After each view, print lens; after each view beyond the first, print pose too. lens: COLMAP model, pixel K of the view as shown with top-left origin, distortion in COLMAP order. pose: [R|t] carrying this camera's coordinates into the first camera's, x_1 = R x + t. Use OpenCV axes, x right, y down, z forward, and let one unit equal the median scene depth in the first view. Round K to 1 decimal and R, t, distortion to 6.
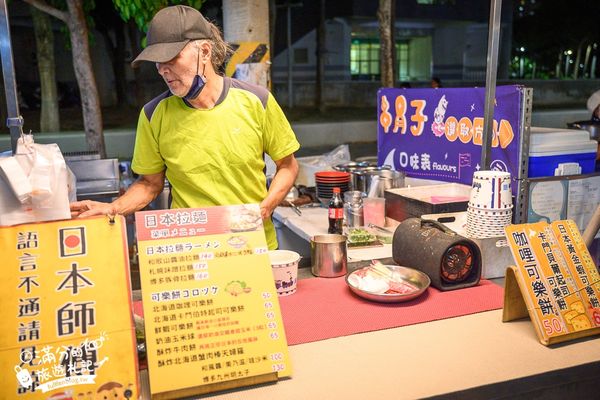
lens RADIAL K [[542.2, 0, 299.4], [0, 542.2, 209.9], [0, 0, 1]] dist [-0.018641, 0.038990]
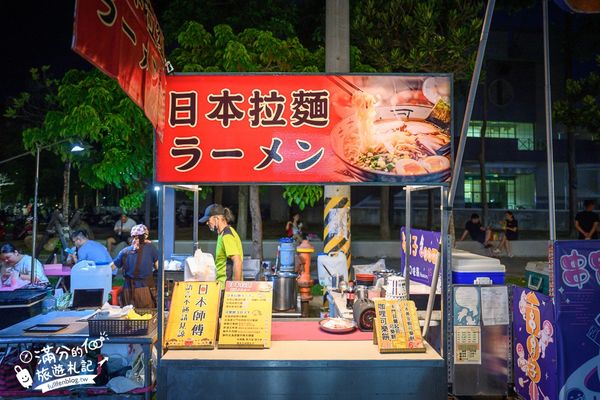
lens RADIAL K [[408.0, 0, 294.1], [0, 408.0, 203.6], [0, 0, 1]] dist [-0.047508, 0.034608]
pose [[0.950745, 0.016924, -0.309511, 0.663985], [-0.089207, 0.971204, -0.220918, 0.049501], [0.296859, 0.237648, 0.924877, -0.905858]]
